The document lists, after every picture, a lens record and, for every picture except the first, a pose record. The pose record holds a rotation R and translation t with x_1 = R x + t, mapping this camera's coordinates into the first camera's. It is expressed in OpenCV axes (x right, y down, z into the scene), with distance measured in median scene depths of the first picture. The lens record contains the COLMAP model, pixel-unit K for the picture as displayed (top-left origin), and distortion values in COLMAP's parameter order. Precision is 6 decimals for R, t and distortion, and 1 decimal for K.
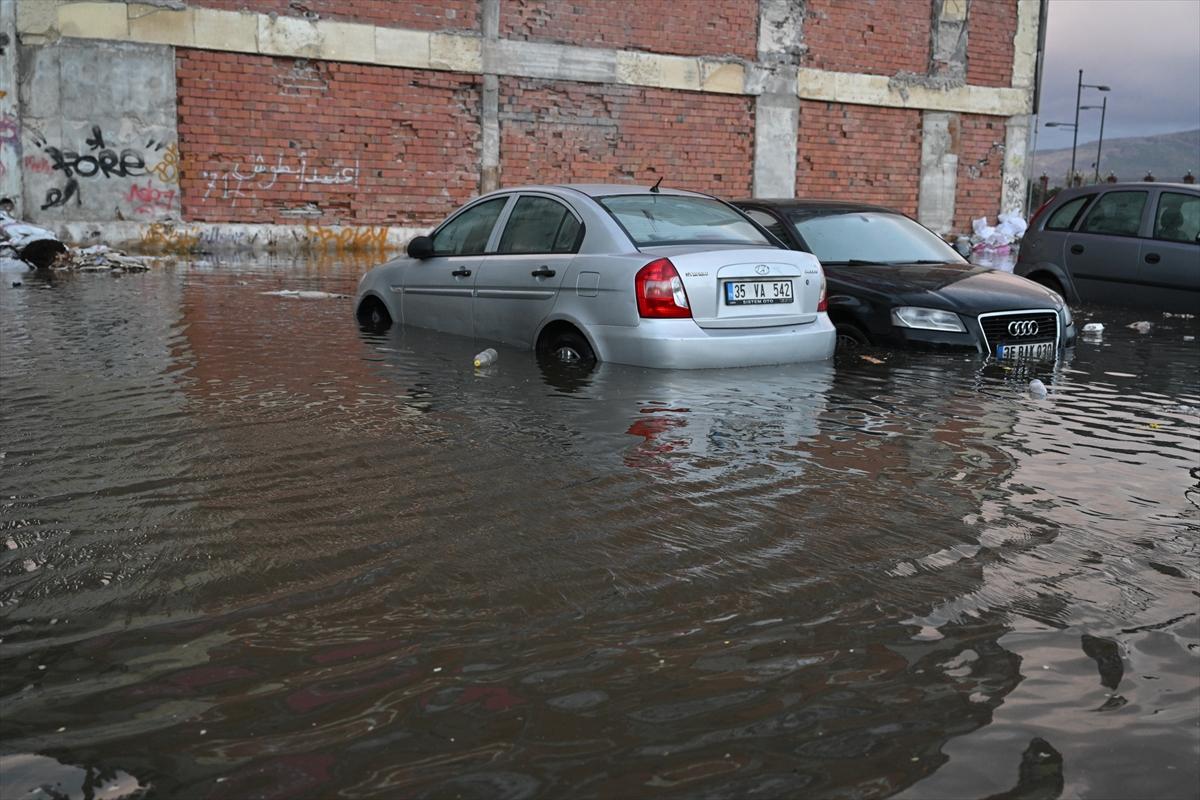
lens RADIAL K [[1238.8, 0, 600.0], [0, 1238.8, 400.0], [0, 0, 1]] dist [0.000422, 0.013098]
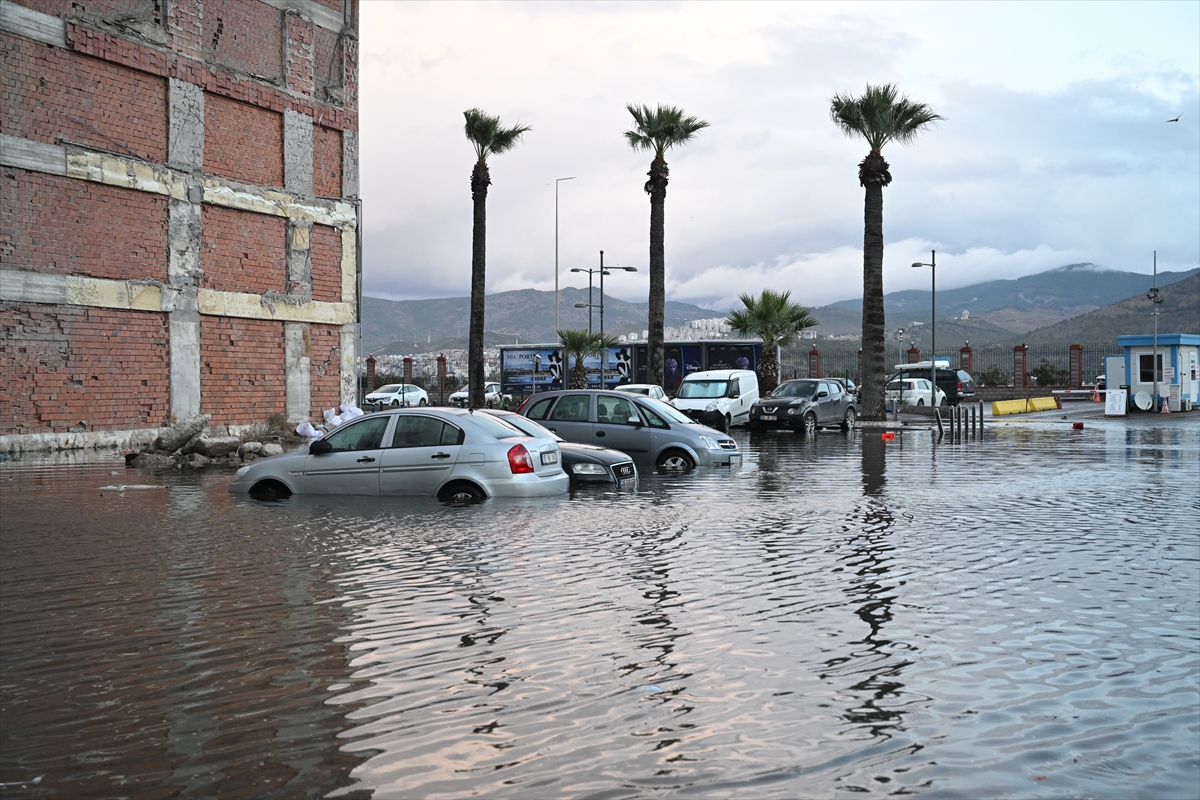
lens RADIAL K [[1238.8, 0, 600.0], [0, 1238.8, 400.0], [0, 0, 1]] dist [0.000422, 0.013098]
pose [[0.821020, -0.031634, 0.570022, -0.200550], [0.115941, 0.986896, -0.112224, 0.011930], [-0.559002, 0.158227, 0.813929, -0.151779]]
